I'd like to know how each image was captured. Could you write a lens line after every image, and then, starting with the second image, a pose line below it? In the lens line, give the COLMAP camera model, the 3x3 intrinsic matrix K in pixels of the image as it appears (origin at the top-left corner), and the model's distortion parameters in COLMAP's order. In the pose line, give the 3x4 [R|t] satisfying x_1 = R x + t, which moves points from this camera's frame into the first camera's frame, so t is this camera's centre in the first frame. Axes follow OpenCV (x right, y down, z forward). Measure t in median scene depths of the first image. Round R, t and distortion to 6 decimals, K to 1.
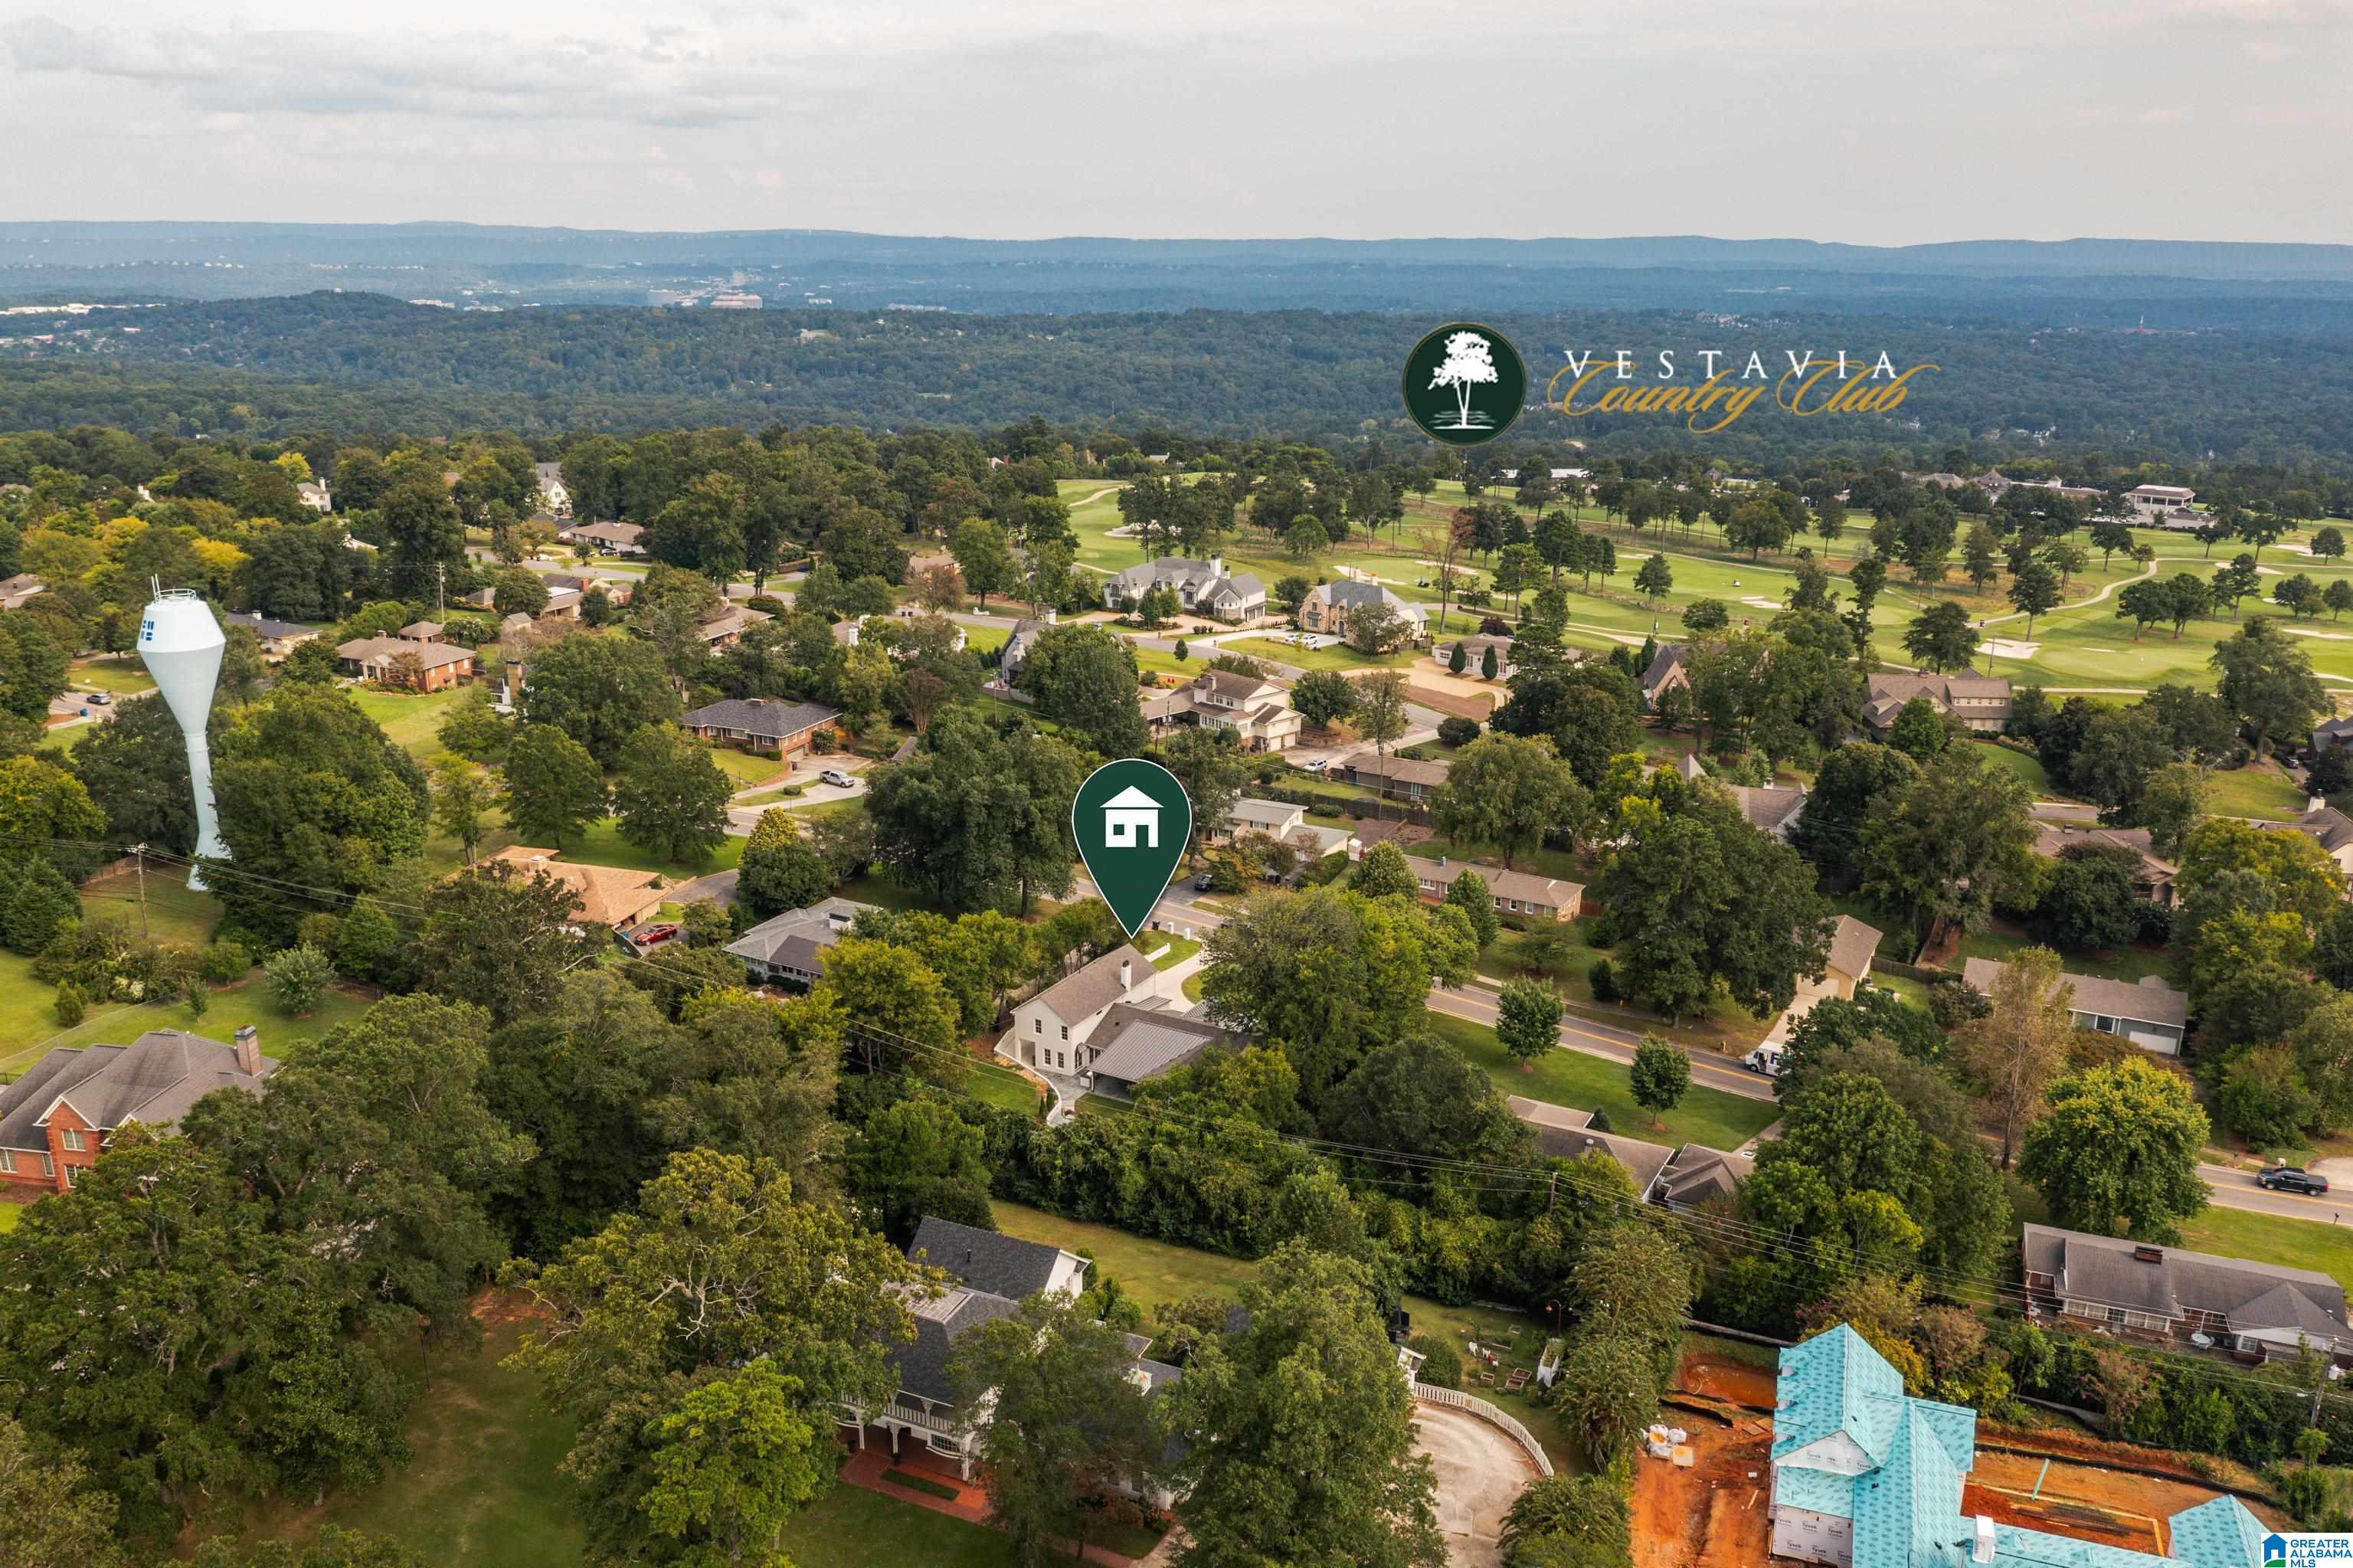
lens RADIAL K [[1852.3, 0, 1176.5], [0, 1852.3, 784.0], [0, 0, 1]] dist [-0.017487, 0.000320]
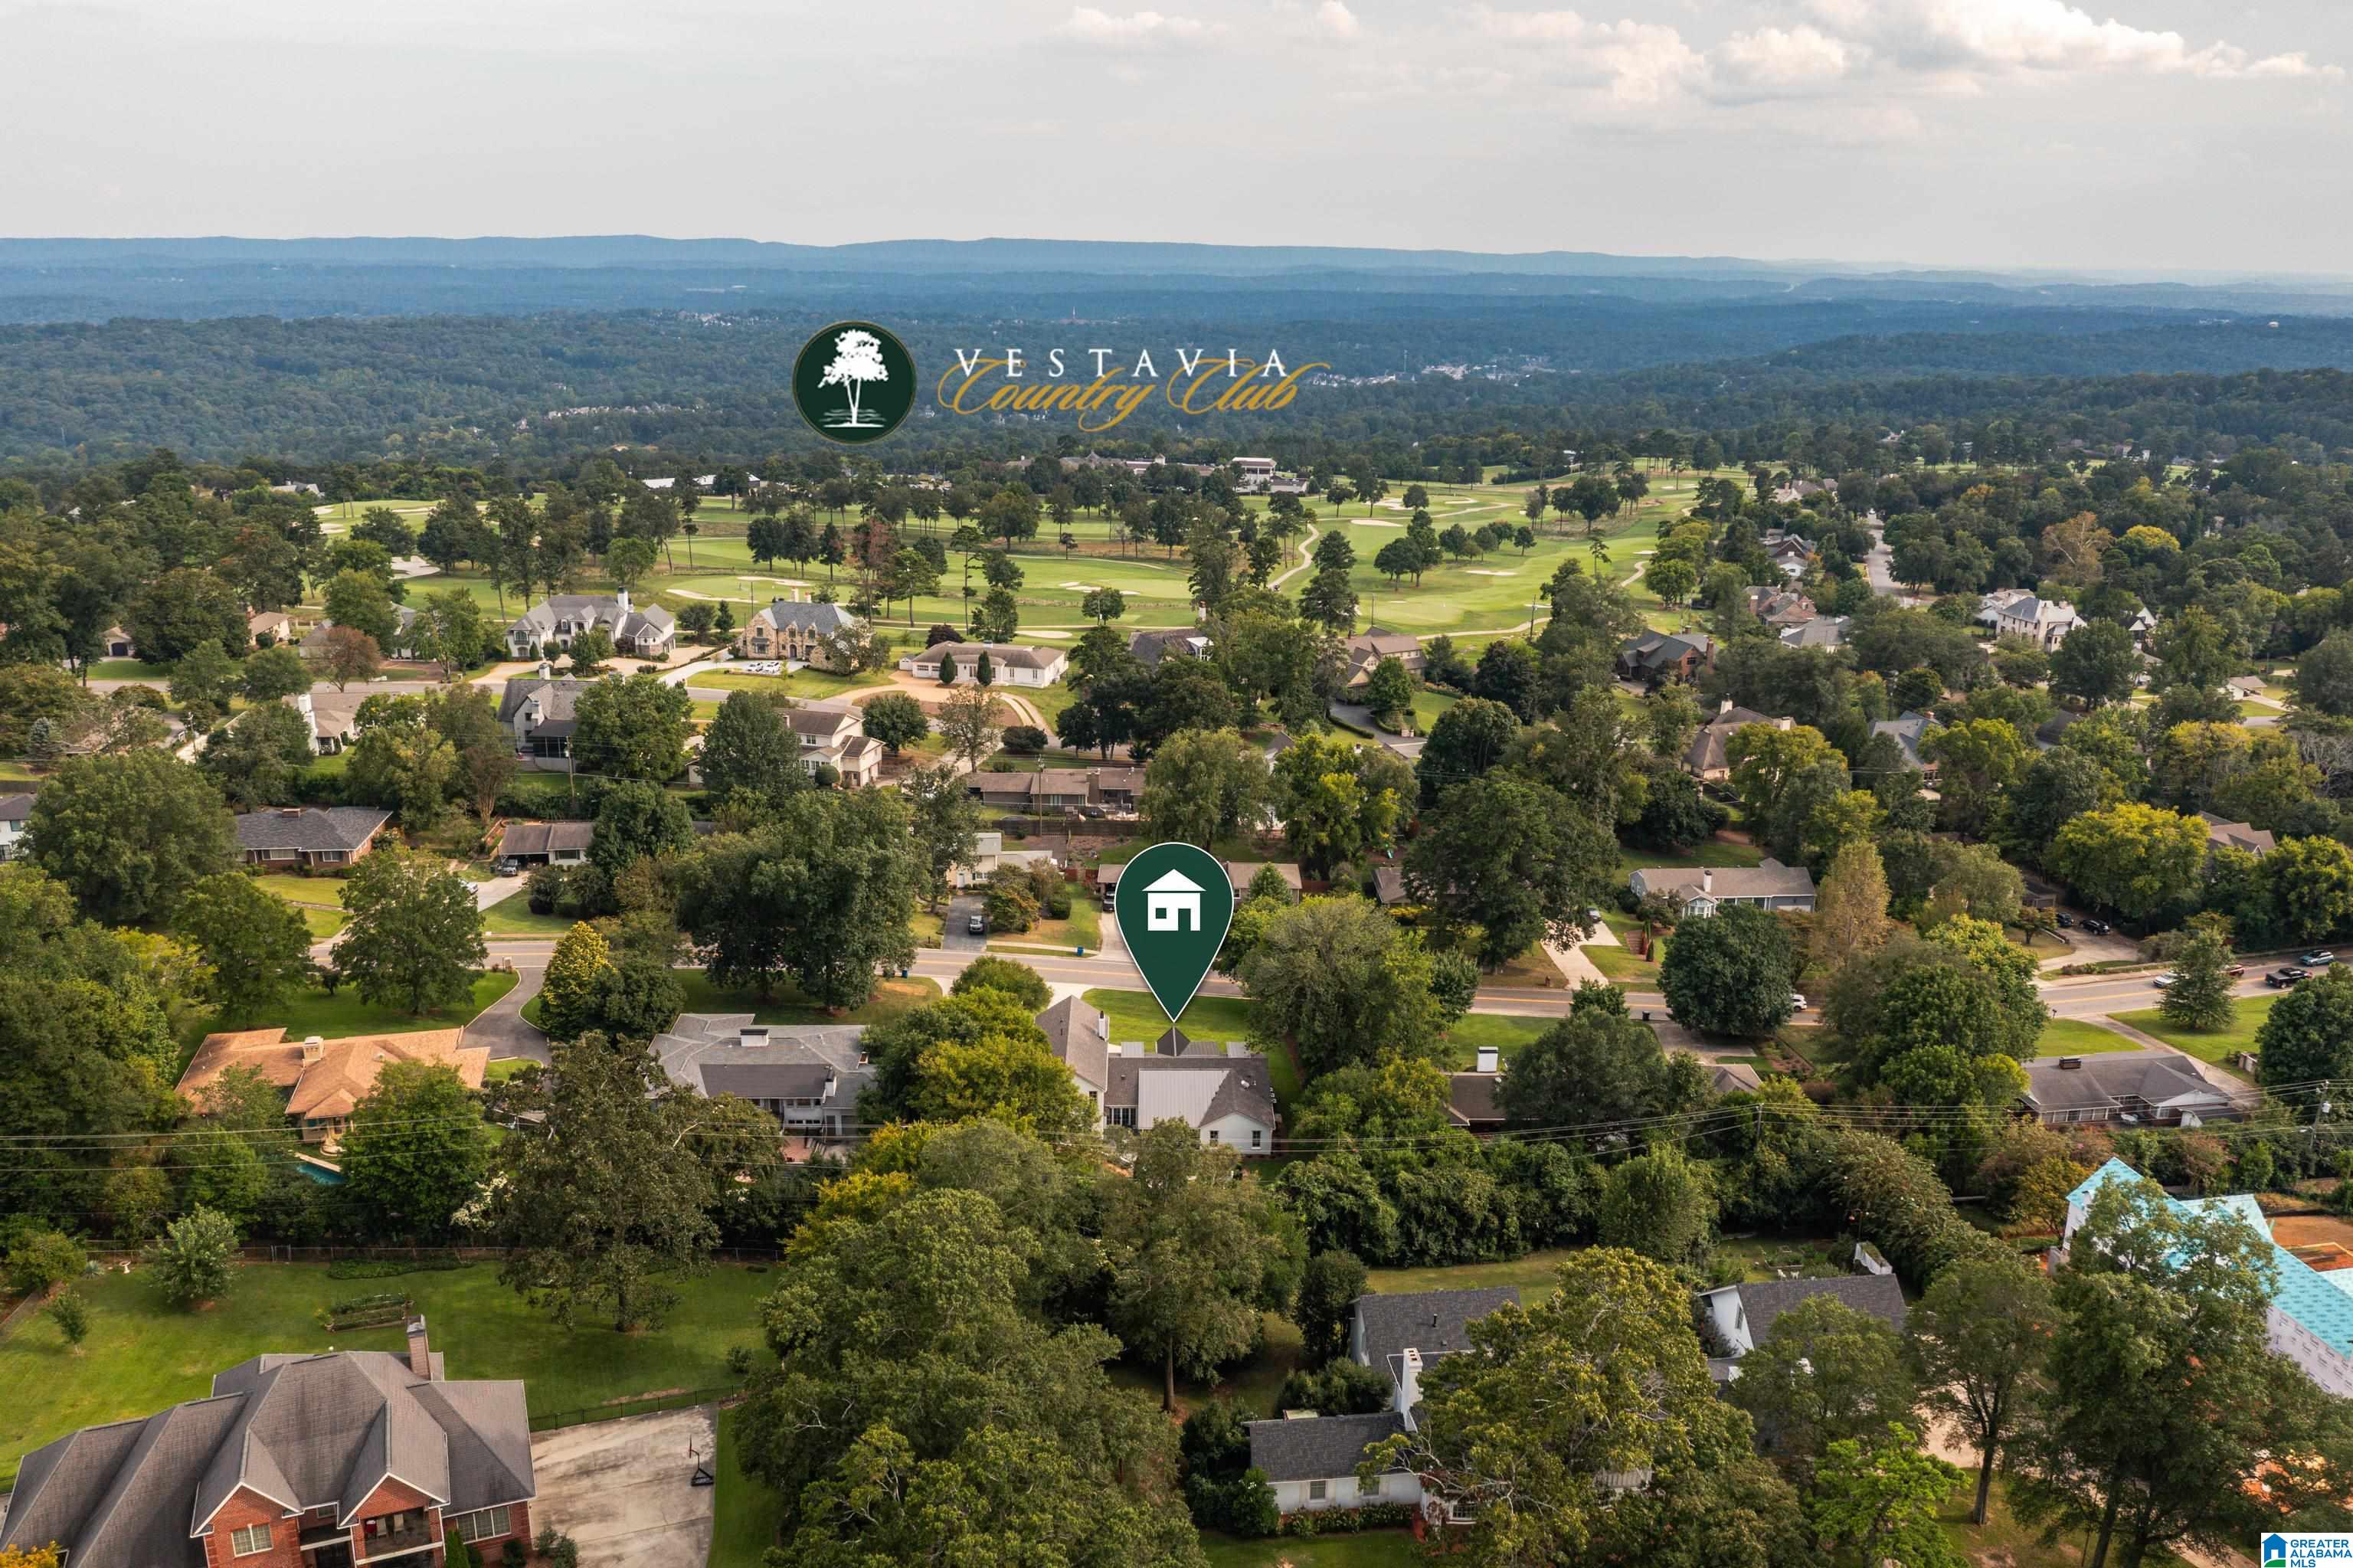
lens RADIAL K [[1852.3, 0, 1176.5], [0, 1852.3, 784.0], [0, 0, 1]] dist [-0.017487, 0.000320]
pose [[0.856530, -0.139824, 0.496796, -0.214450], [0.139588, 0.989487, 0.037829, -0.024028], [-0.496862, 0.036945, 0.867043, 0.073288]]
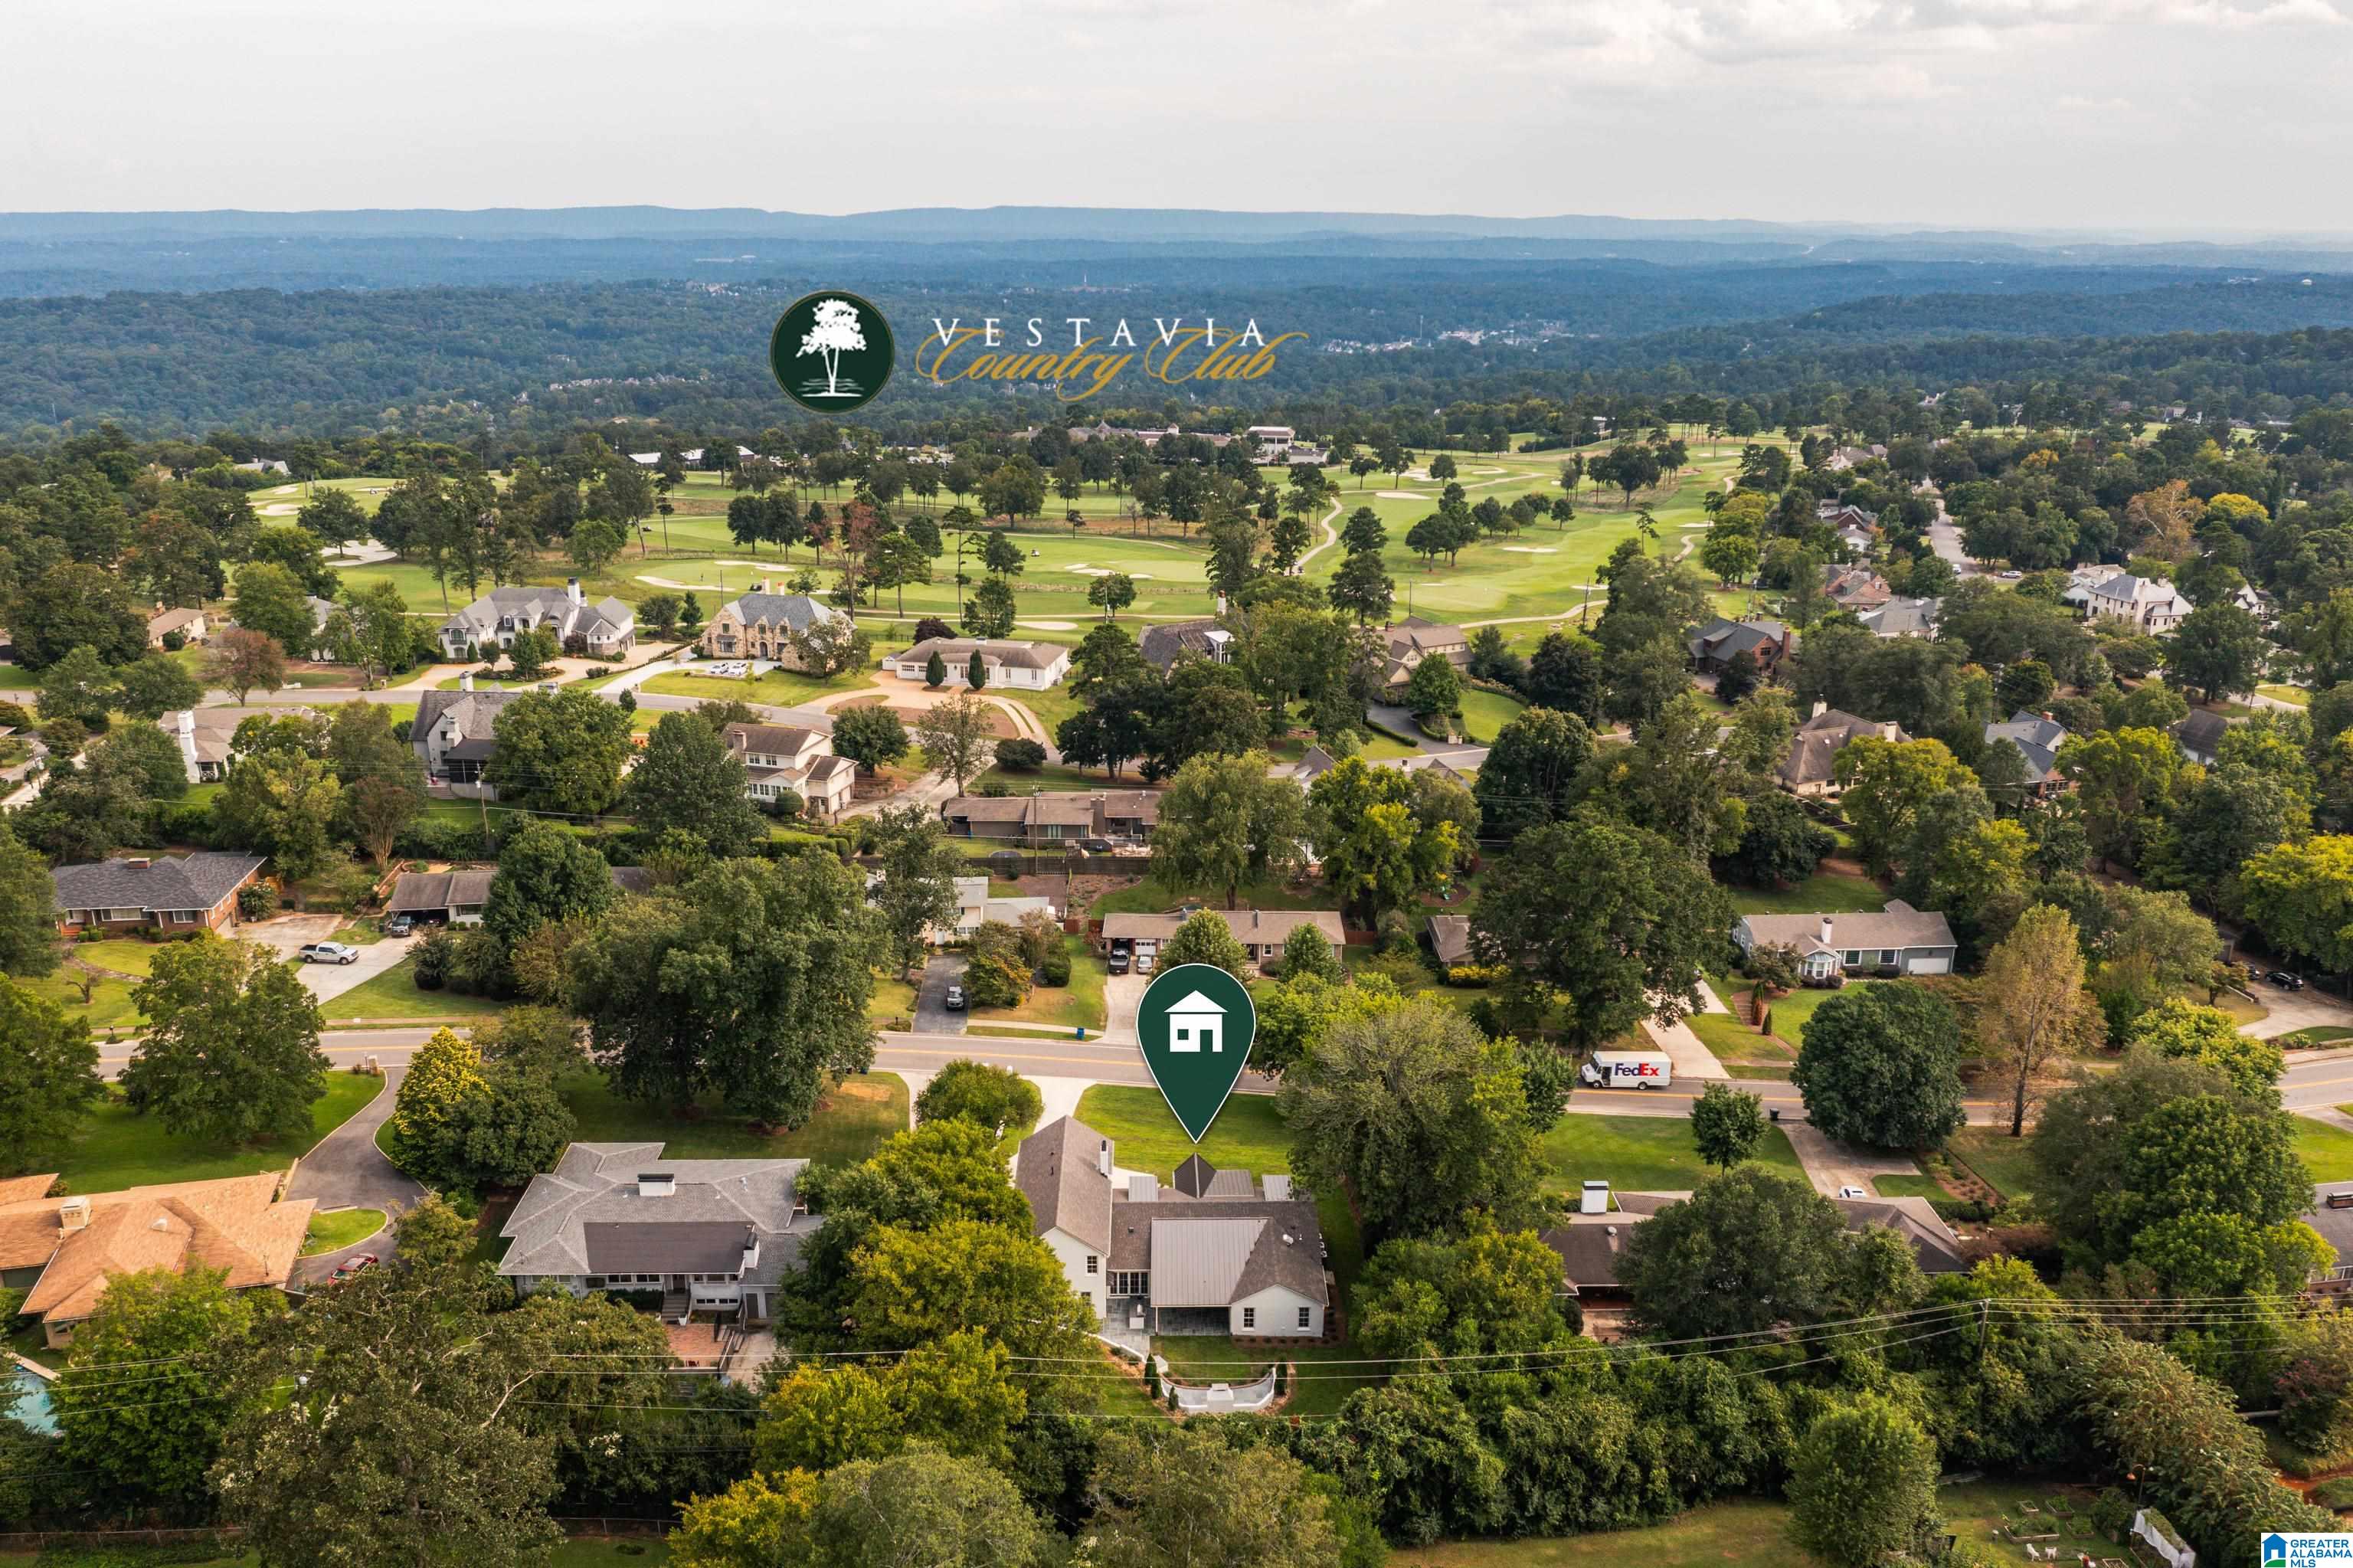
lens RADIAL K [[1849.2, 0, 1176.5], [0, 1849.2, 784.0], [0, 0, 1]] dist [-0.010495, -0.002598]
pose [[0.859705, -0.152689, 0.487435, -0.163261], [0.145338, 0.987954, 0.053140, -0.038938], [-0.489678, 0.025158, 0.871541, 0.159540]]
